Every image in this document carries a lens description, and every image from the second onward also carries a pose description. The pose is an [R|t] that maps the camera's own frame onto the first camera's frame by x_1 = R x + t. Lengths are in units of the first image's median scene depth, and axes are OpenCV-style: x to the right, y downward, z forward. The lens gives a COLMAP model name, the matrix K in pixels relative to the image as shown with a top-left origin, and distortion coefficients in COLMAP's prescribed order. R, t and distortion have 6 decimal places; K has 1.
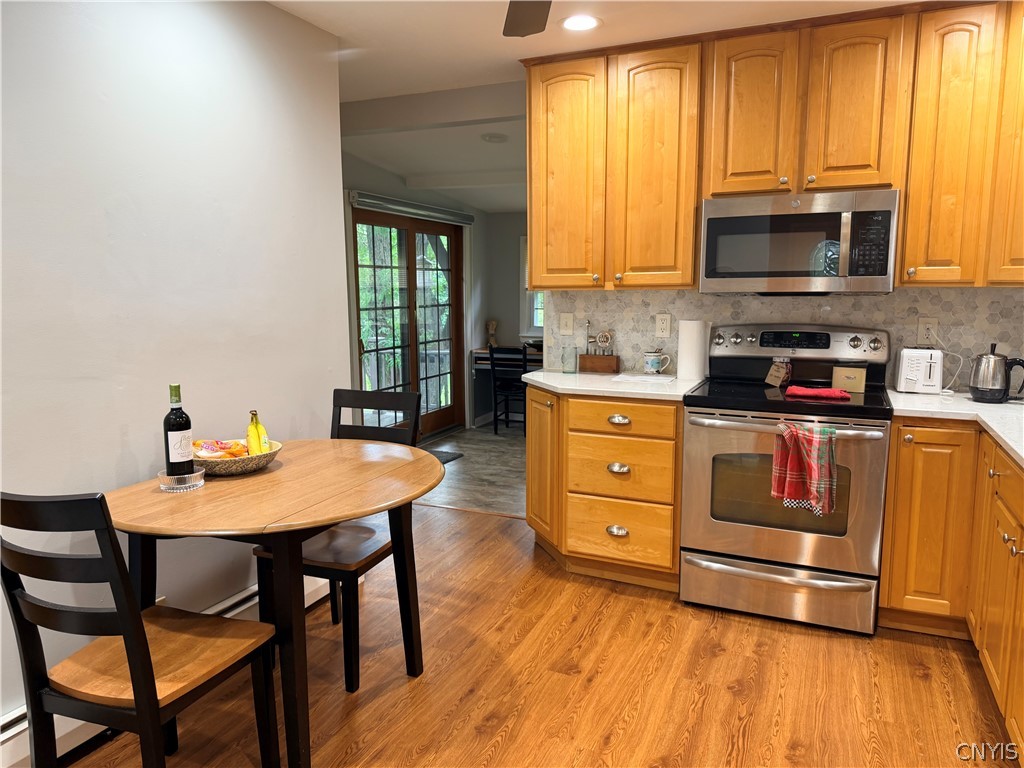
lens RADIAL K [[722.6, 0, 514.2], [0, 722.6, 390.1], [0, 0, 1]] dist [0.045469, -0.064173]
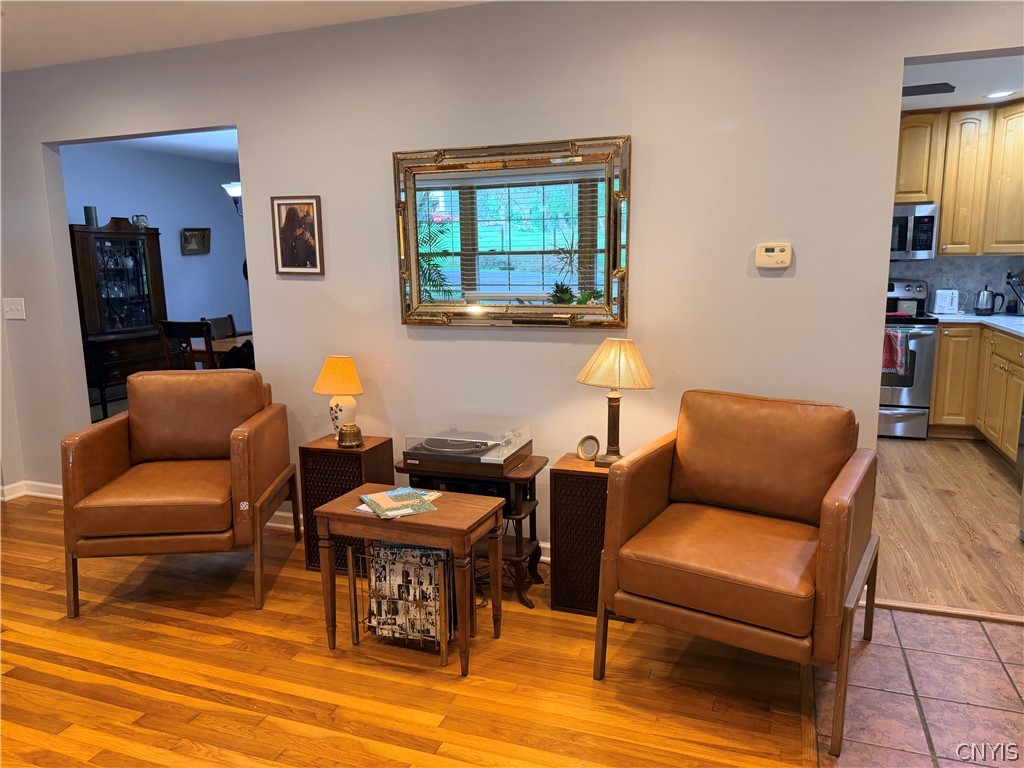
lens RADIAL K [[722.6, 0, 513.5], [0, 722.6, 393.0], [0, 0, 1]] dist [0.045469, -0.064173]
pose [[0.997591, -0.023790, 0.065170, -0.713342], [0.021691, 0.999229, 0.032733, 0.129425], [-0.065899, -0.031241, 0.997337, -0.838599]]
